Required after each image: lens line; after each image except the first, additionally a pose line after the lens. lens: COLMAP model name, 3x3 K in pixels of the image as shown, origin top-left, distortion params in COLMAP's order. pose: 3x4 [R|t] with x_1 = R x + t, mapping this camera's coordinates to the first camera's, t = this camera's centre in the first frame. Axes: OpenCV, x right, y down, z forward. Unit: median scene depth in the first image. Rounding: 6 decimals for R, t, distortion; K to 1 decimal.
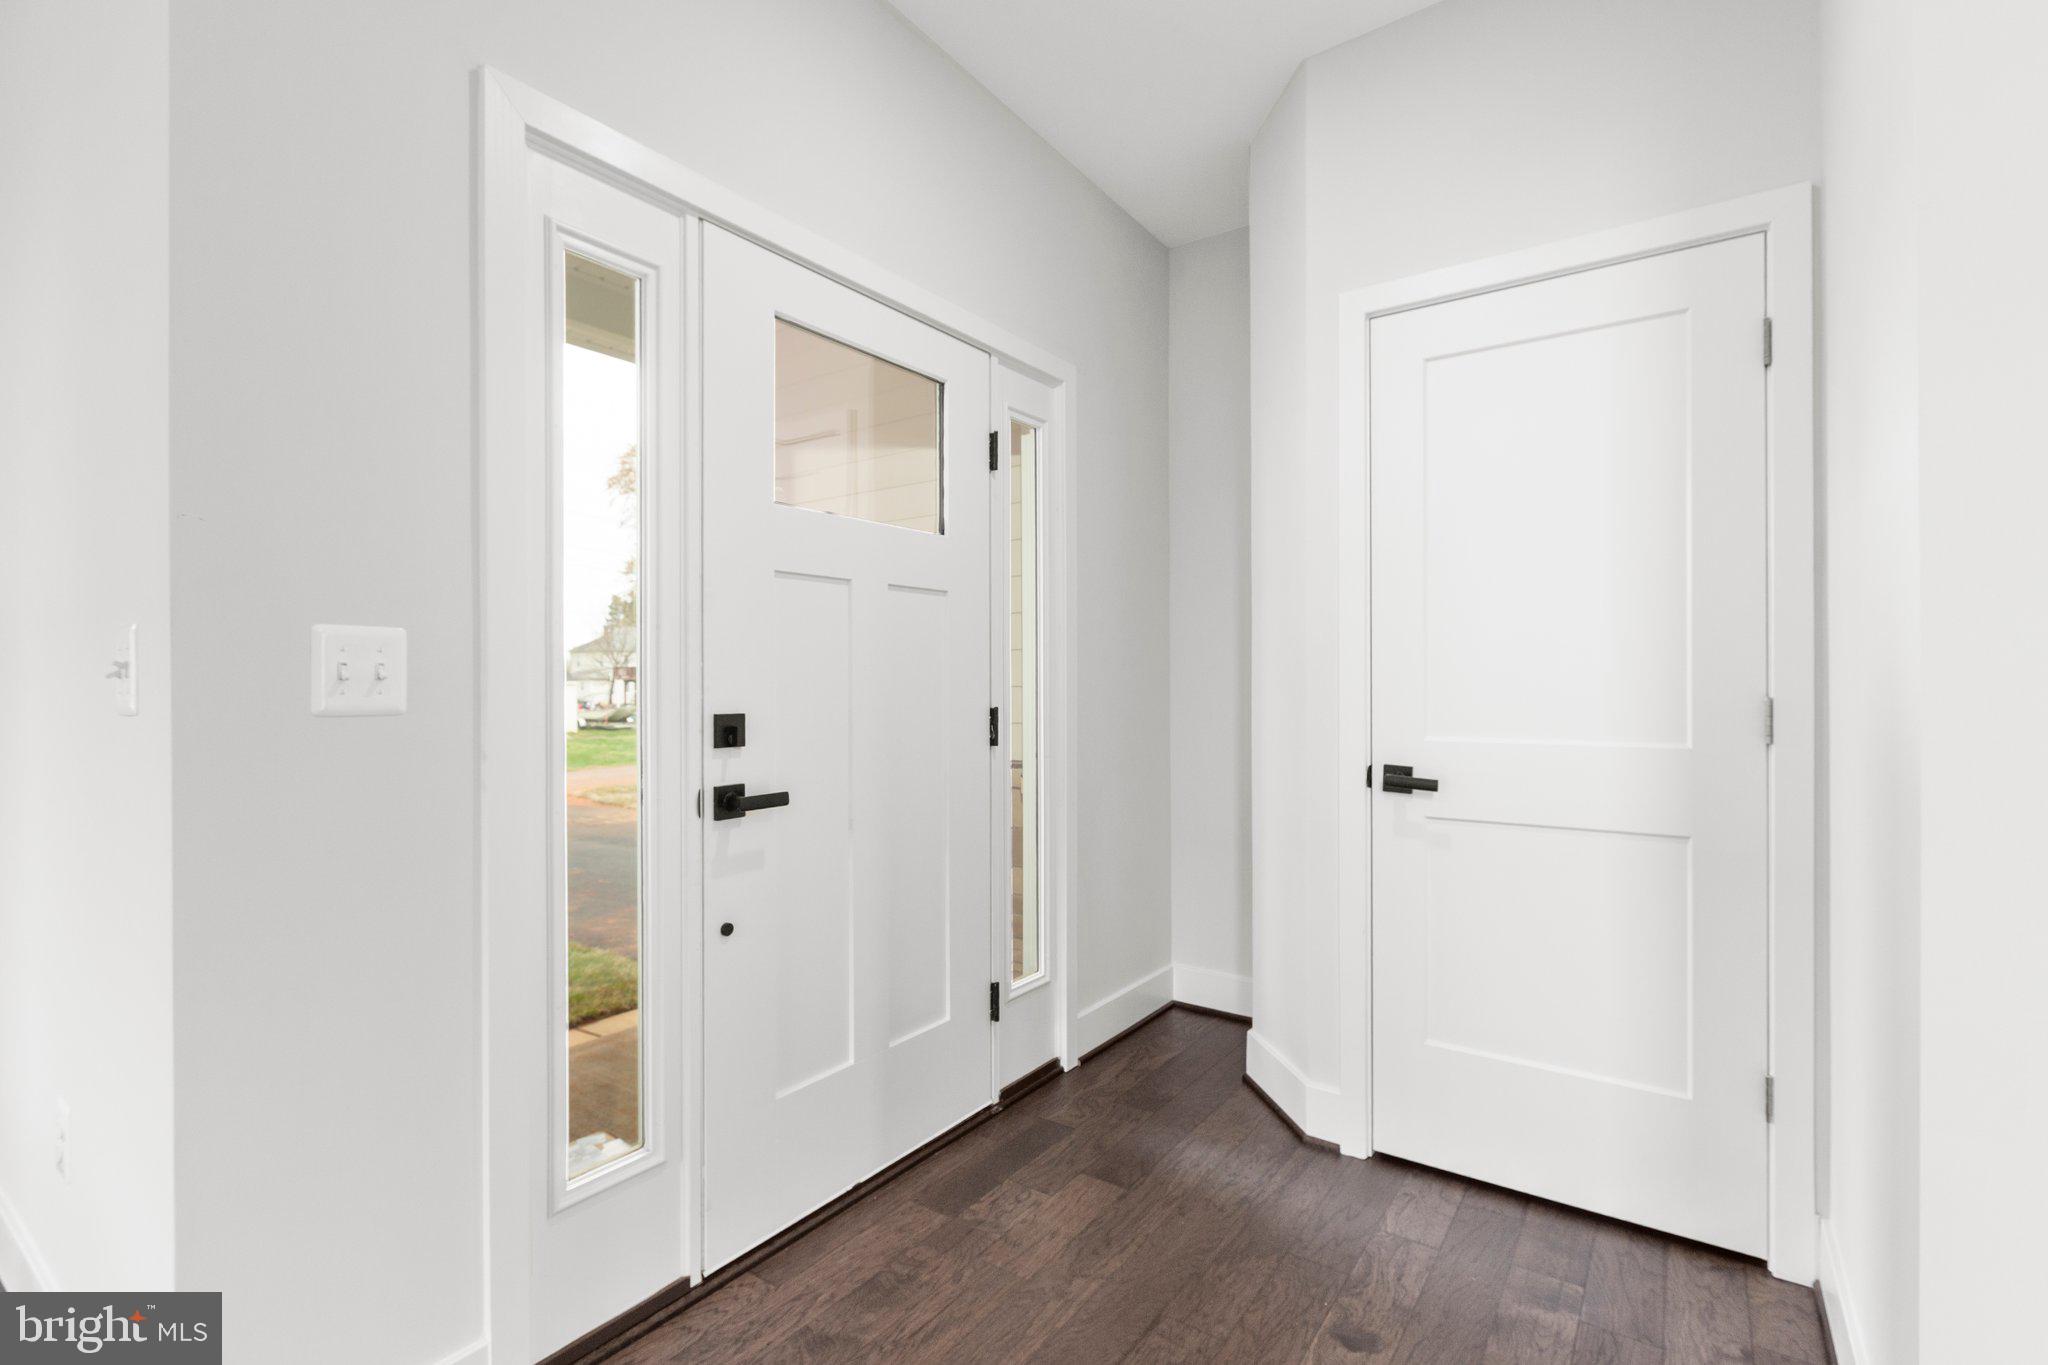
lens RADIAL K [[913.2, 0, 1024.0], [0, 913.2, 682.5], [0, 0, 1]] dist [-0.000331, 0.000132]
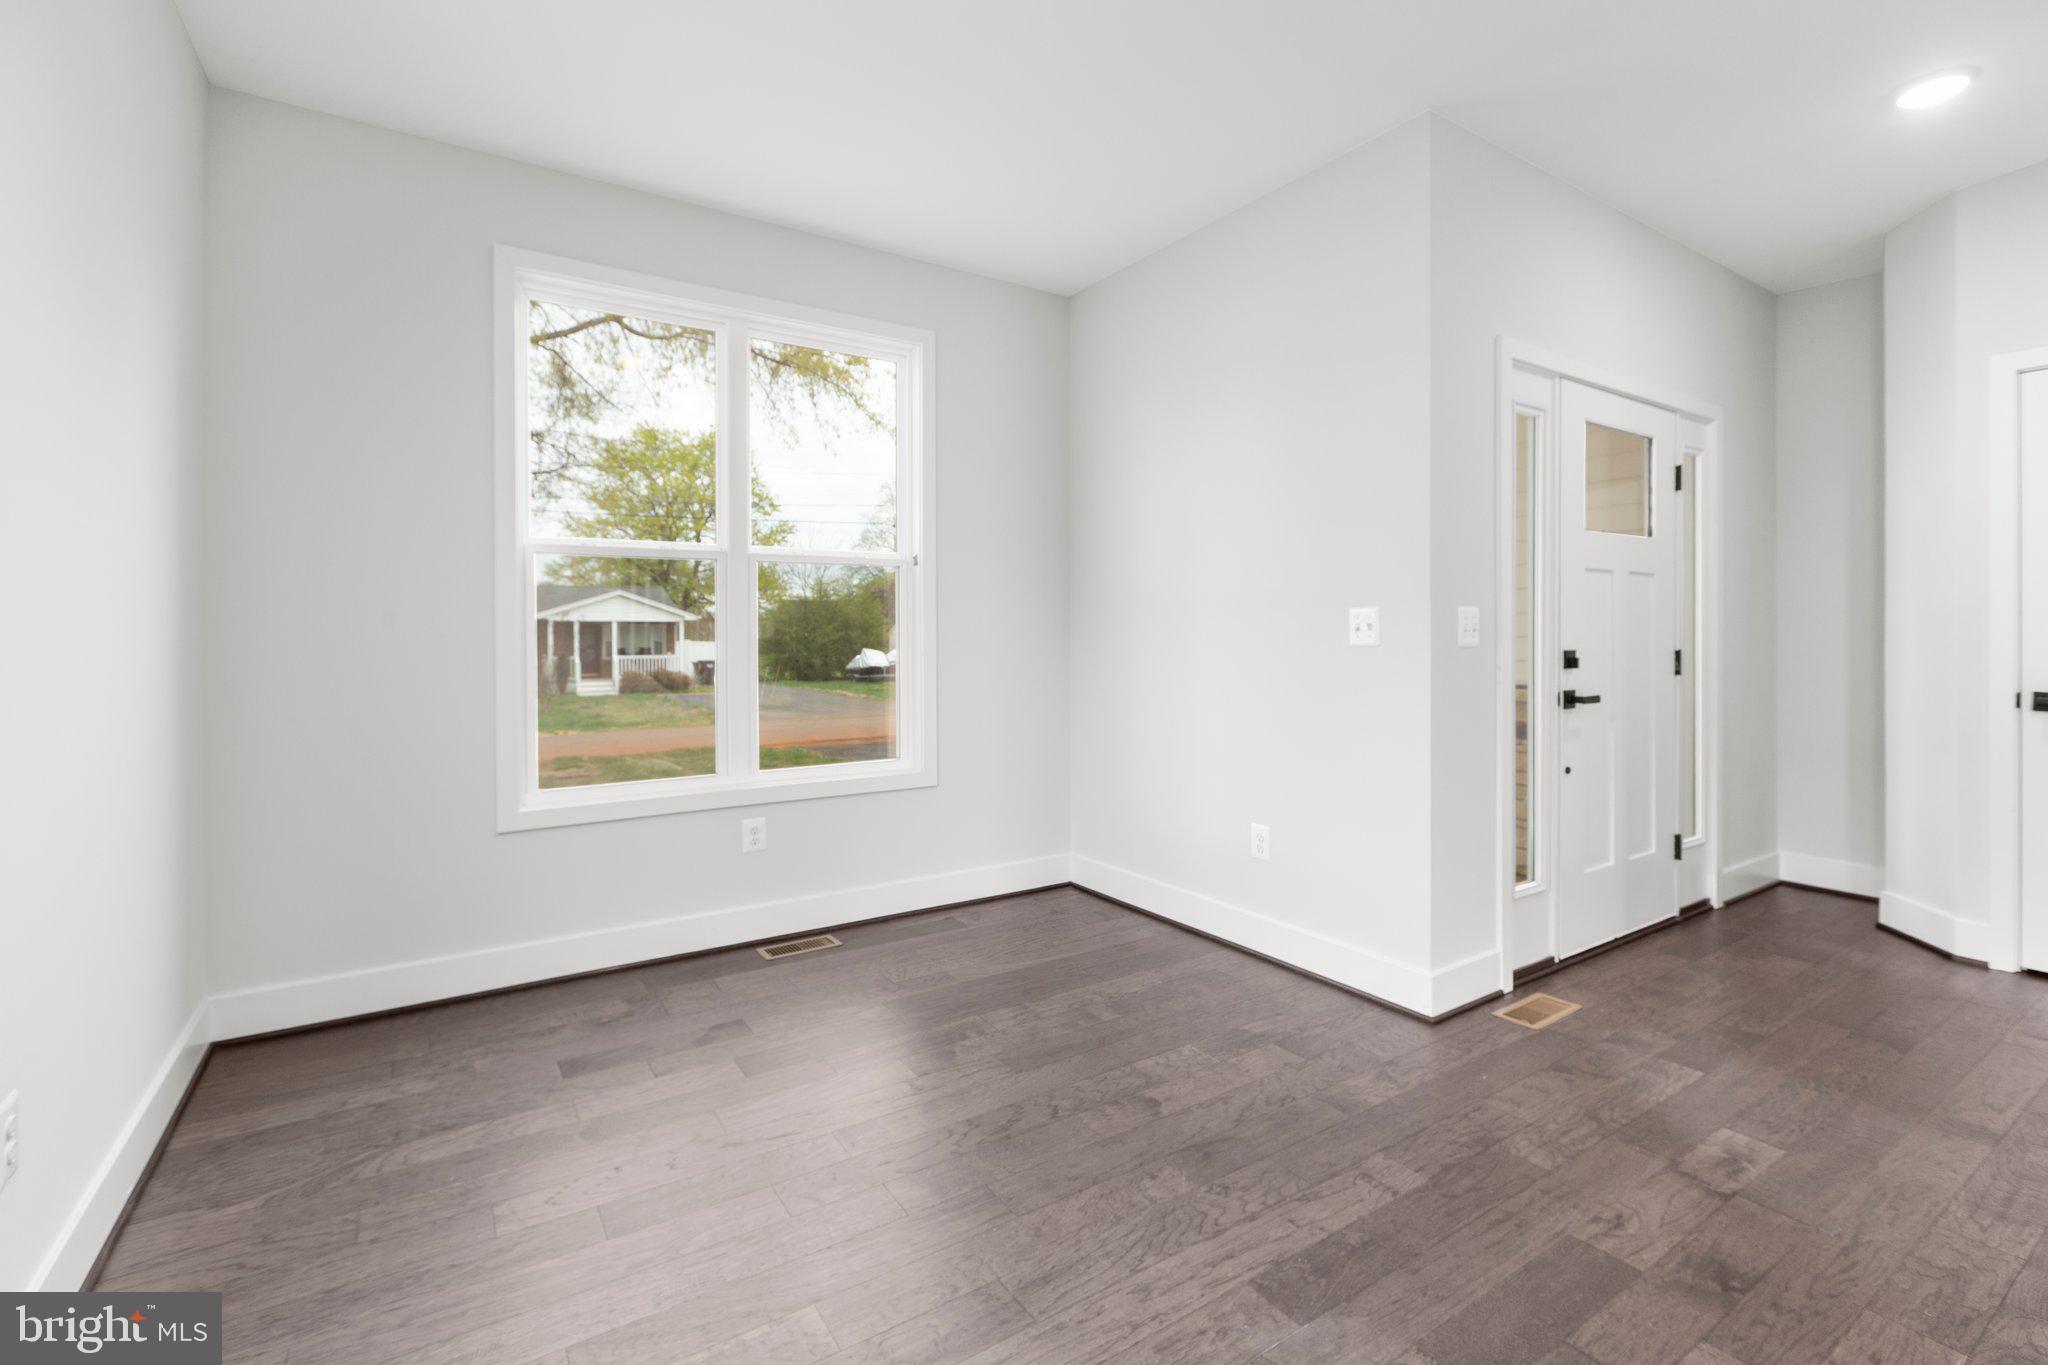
lens RADIAL K [[907.1, 0, 1025.6], [0, 907.1, 639.5], [0, 0, 1]] dist [-0.001436, -0.001022]
pose [[0.935475, 0.000677, -0.353391, -0.545242], [0.000514, 0.999995, 0.003275, 0.005295], [0.353391, -0.003245, 0.935470, -0.818730]]
